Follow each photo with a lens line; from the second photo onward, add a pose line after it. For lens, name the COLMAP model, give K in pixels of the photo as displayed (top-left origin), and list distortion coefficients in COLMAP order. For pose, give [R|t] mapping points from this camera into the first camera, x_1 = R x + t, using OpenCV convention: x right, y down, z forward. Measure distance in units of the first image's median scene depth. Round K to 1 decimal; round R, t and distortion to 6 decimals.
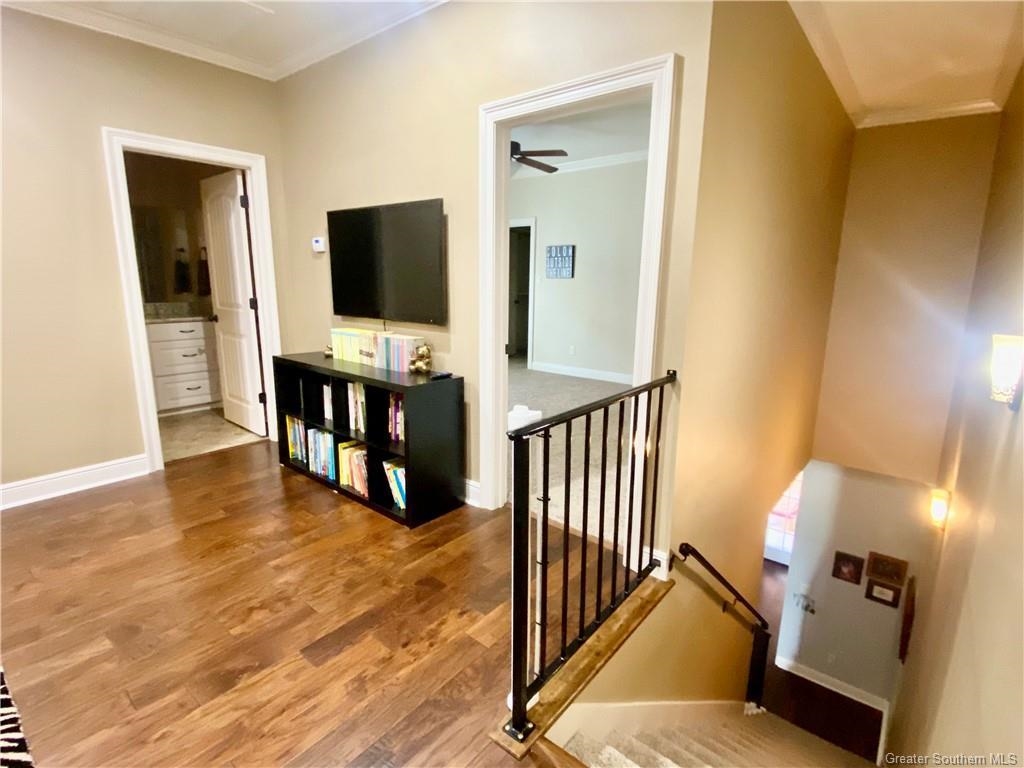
lens RADIAL K [[498.0, 0, 513.6], [0, 498.0, 379.6], [0, 0, 1]] dist [-0.012438, -0.003991]
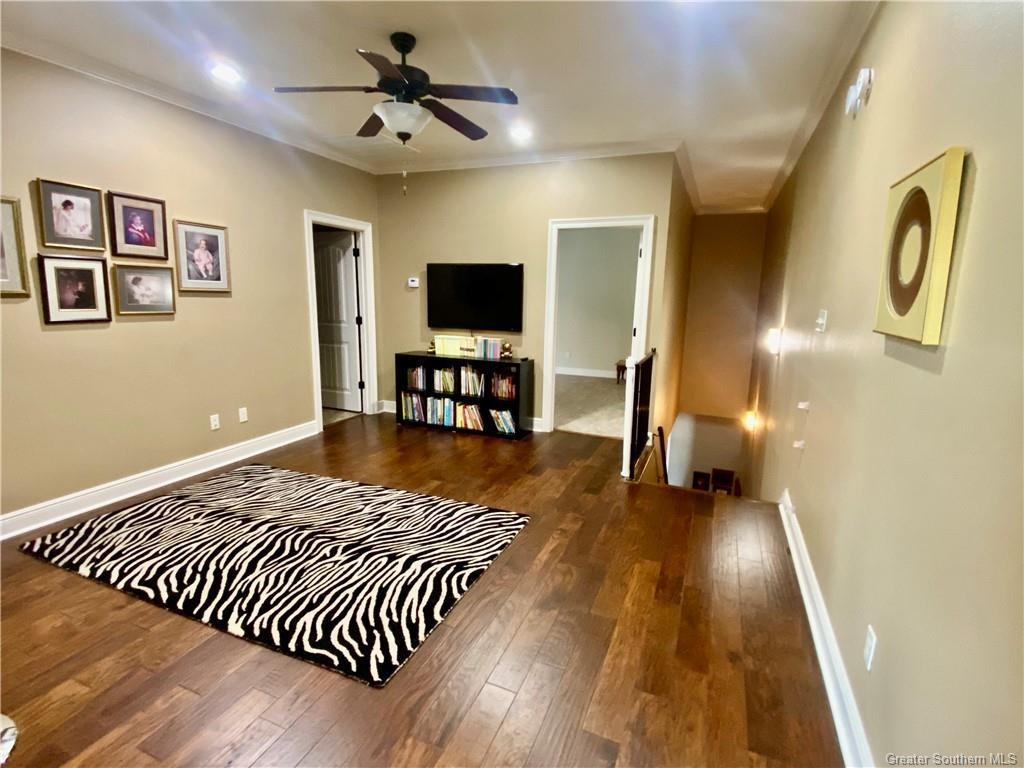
lens RADIAL K [[498.0, 0, 506.6], [0, 498.0, 385.6], [0, 0, 1]] dist [-0.012438, -0.003991]
pose [[0.958901, -0.045205, 0.280116, -0.667283], [0.049907, 0.998707, -0.009673, 0.096463], [-0.279316, 0.023255, 0.959918, -0.683894]]
